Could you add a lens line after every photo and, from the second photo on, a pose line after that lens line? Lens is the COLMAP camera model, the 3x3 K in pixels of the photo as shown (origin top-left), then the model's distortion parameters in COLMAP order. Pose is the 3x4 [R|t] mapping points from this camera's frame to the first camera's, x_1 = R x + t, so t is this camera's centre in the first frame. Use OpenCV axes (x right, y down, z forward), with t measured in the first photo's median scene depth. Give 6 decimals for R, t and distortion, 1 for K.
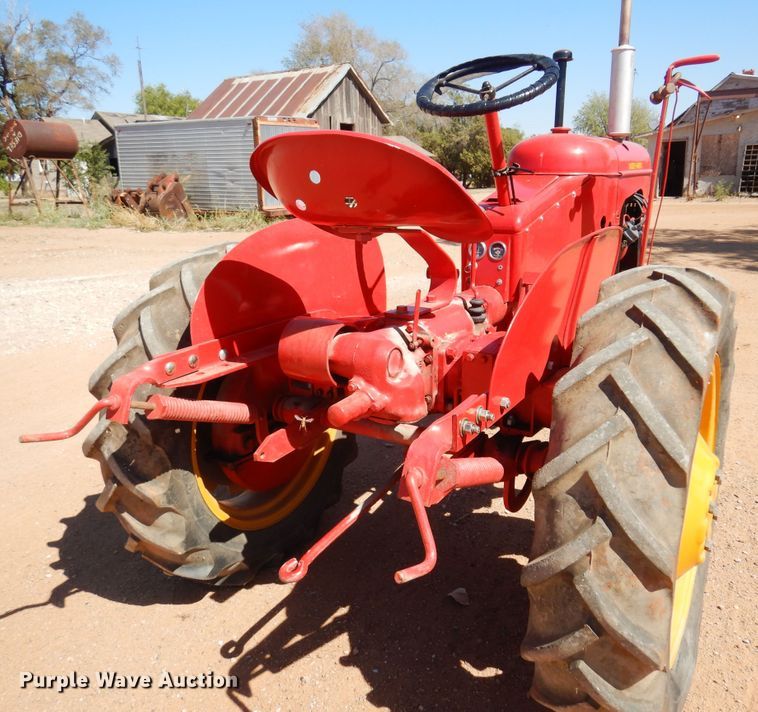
lens RADIAL K [[672.5, 0, 402.4], [0, 672.5, 359.1], [0, 0, 1]] dist [0.021527, -0.005329]
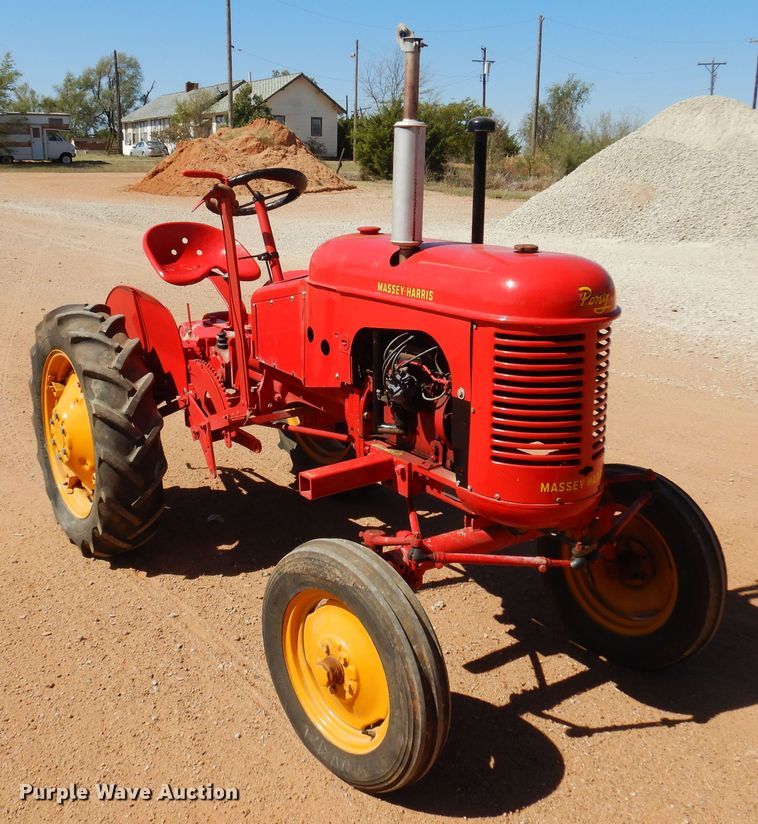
lens RADIAL K [[888.0, 0, 346.2], [0, 888.0, 380.2], [0, 0, 1]] dist [0.013516, -0.002809]
pose [[-0.443319, 0.223756, -0.867987, 1.787542], [-0.236643, 0.904771, 0.354103, -0.784739], [0.864562, 0.362384, -0.348152, 2.015468]]
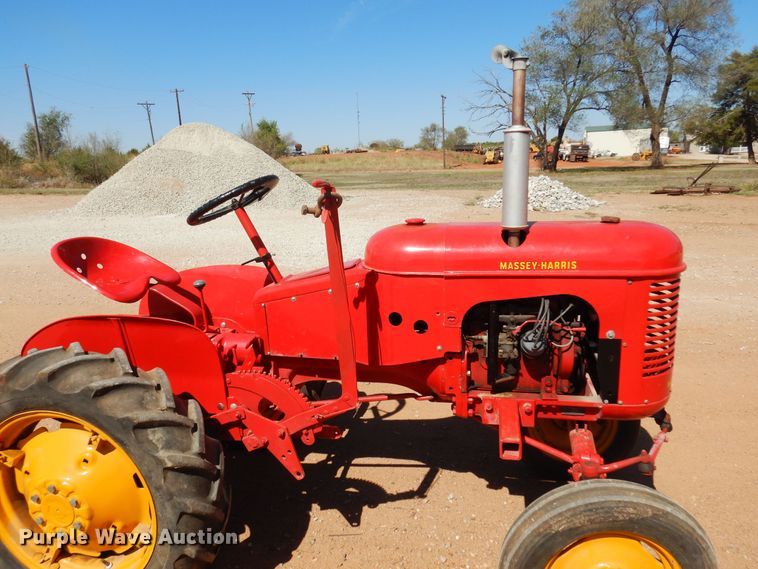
lens RADIAL K [[542.3, 0, 376.7], [0, 542.3, 284.8], [0, 0, 1]] dist [0.010365, 0.000318]
pose [[0.304860, 0.220563, -0.926505, 1.398767], [-0.220854, 0.962669, 0.156501, -0.506948], [0.926436, 0.156912, 0.342192, 0.952652]]
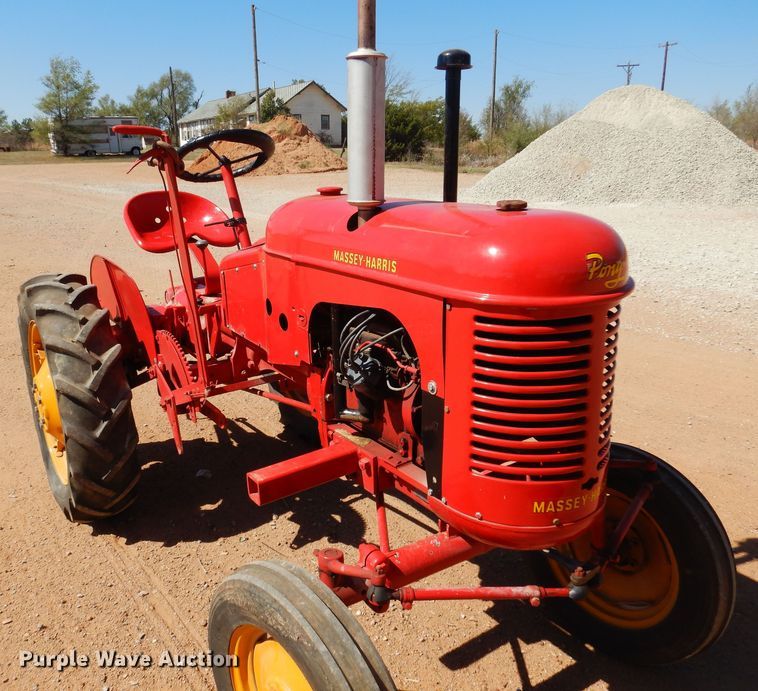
lens RADIAL K [[656.6, 0, 340.1], [0, 656.6, 347.3], [0, 0, 1]] dist [0.007896, 0.001559]
pose [[-0.455215, 0.276380, -0.846400, 1.294675], [-0.211959, 0.889639, 0.404495, -0.683183], [0.864785, 0.363534, -0.346396, 1.875969]]
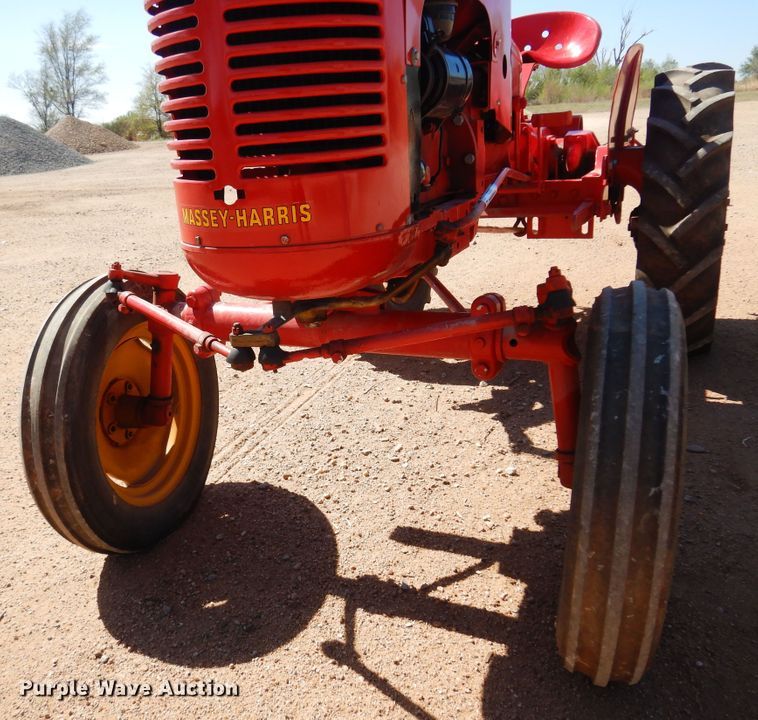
lens RADIAL K [[714.2, 0, 339.8], [0, 714.2, 376.8], [0, 0, 1]] dist [0.012907, 0.008022]
pose [[-0.993661, 0.098776, -0.053680, 0.541665], [0.051369, 0.823673, 0.564734, -0.508813], [0.099997, 0.558397, -0.823525, 2.484482]]
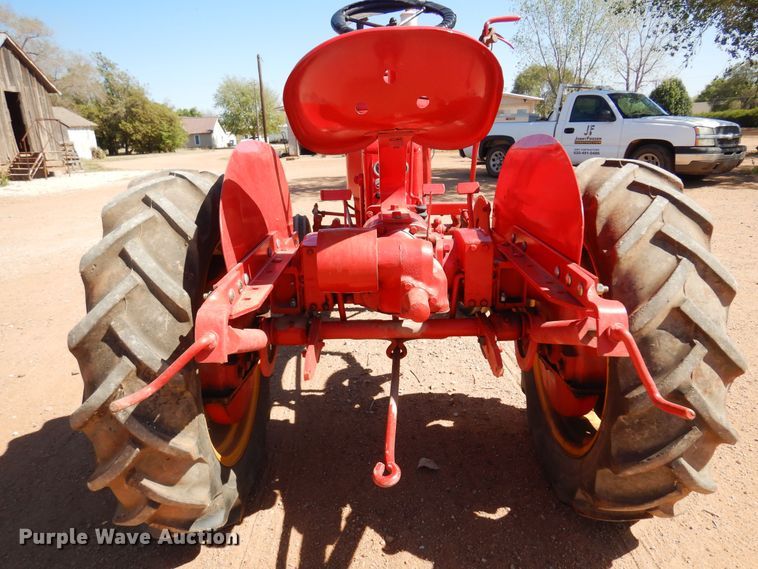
lens RADIAL K [[539.8, 0, 376.5], [0, 539.8, 285.7], [0, 0, 1]] dist [0.019582, -0.003137]
pose [[0.868592, -0.148593, 0.472725, -0.422535], [0.151926, 0.987894, 0.031377, 0.006430], [-0.471664, 0.044566, 0.880651, 0.229676]]
